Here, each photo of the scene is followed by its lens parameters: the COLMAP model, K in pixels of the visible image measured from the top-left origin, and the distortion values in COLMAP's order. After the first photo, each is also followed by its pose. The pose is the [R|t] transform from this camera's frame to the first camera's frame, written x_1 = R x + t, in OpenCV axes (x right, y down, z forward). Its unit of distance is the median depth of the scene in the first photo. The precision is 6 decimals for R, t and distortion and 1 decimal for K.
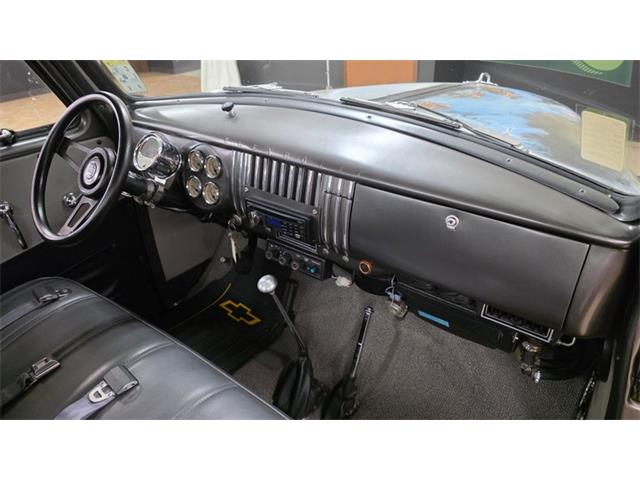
lens RADIAL K [[429.9, 0, 317.4], [0, 429.9, 241.7], [0, 0, 1]] dist [0.066305, -0.060349]
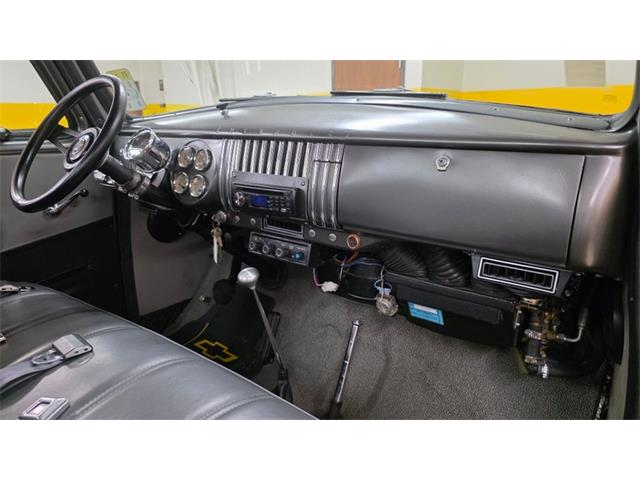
lens RADIAL K [[427.9, 0, 315.1], [0, 427.9, 239.6], [0, 0, 1]] dist [0.068377, -0.069475]
pose [[0.999165, 0.034998, 0.021084, 0.005875], [-0.028311, 0.965102, -0.260341, 0.263203], [-0.029459, 0.259526, 0.965287, 0.077312]]
